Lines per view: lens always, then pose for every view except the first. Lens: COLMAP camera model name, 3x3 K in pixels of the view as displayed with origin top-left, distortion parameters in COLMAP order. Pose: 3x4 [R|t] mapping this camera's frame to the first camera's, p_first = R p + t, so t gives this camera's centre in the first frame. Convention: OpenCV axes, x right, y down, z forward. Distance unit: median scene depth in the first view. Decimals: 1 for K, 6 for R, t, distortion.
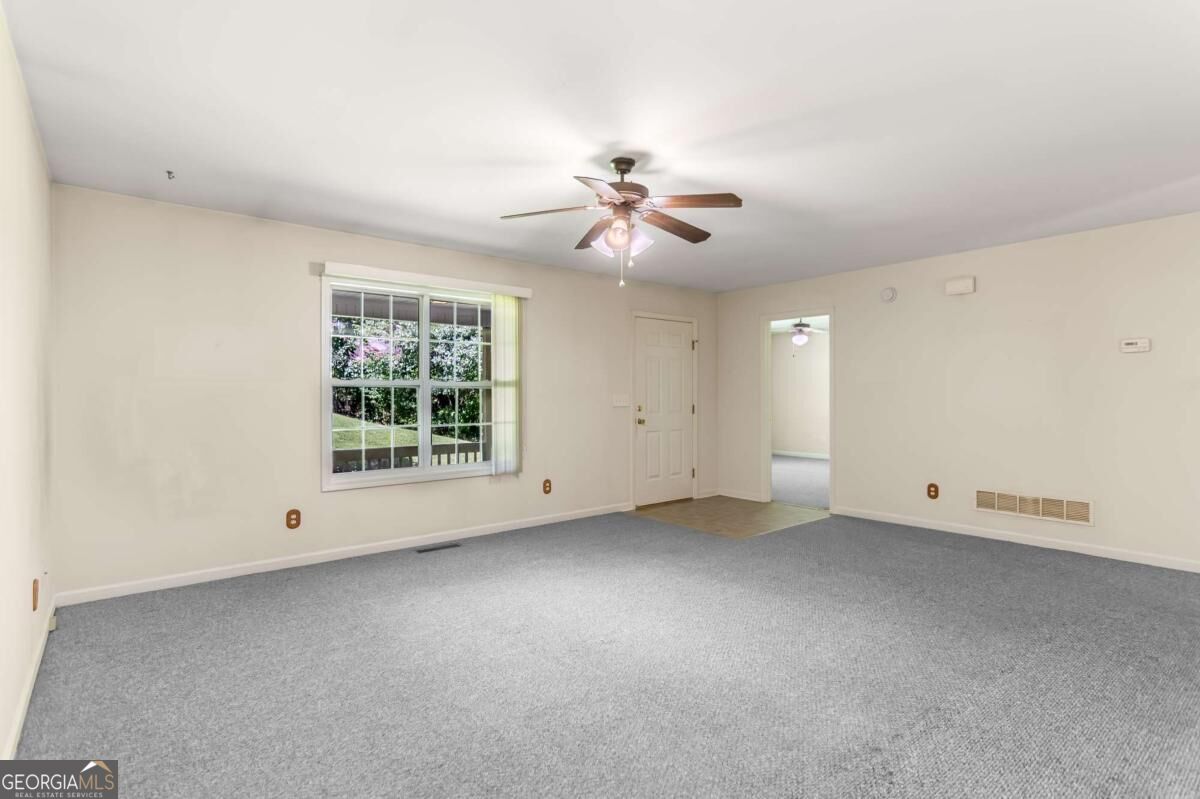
lens RADIAL K [[590.4, 0, 594.3], [0, 590.4, 389.1], [0, 0, 1]] dist [0.001526, -0.000121]
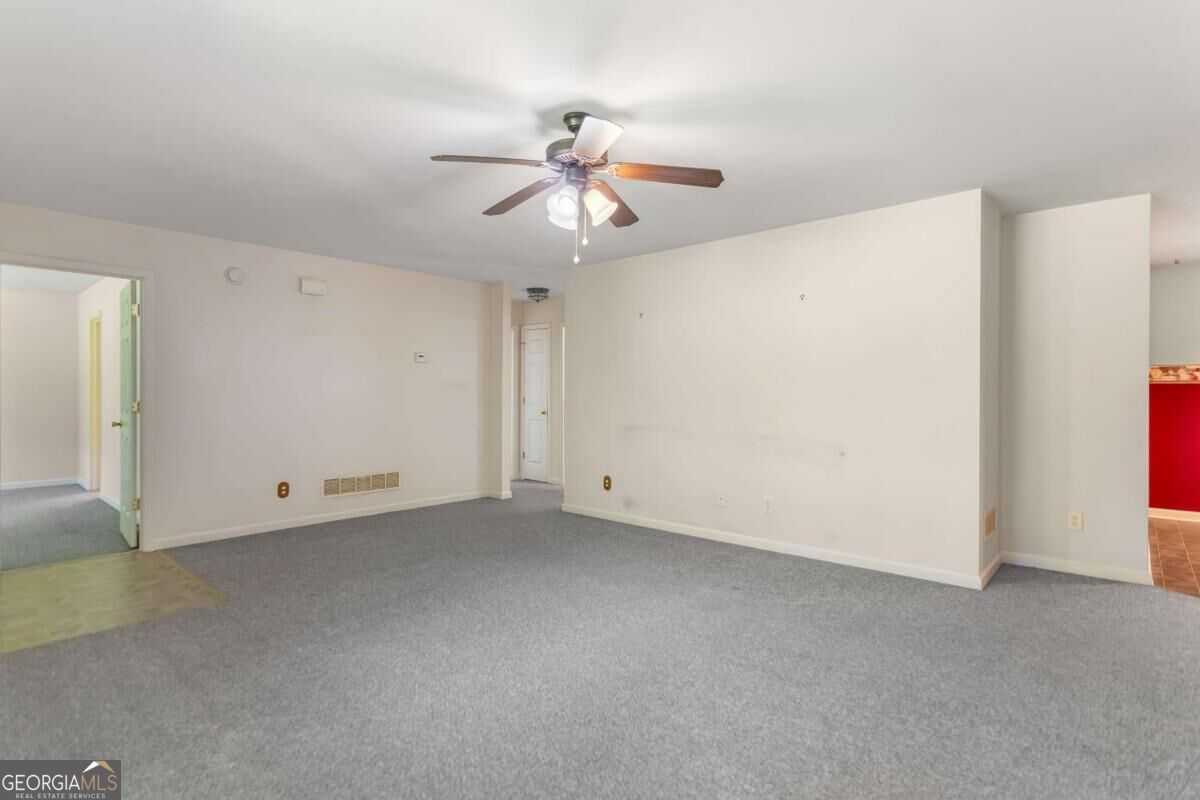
lens RADIAL K [[597.3, 0, 588.5], [0, 597.3, 395.1], [0, 0, 1]] dist [-0.003466, -0.000261]
pose [[-0.149373, -0.001877, 0.988779, -0.587160], [-0.012694, 0.999919, -0.000019, 0.012720], [-0.988699, -0.012555, -0.149385, 0.807788]]
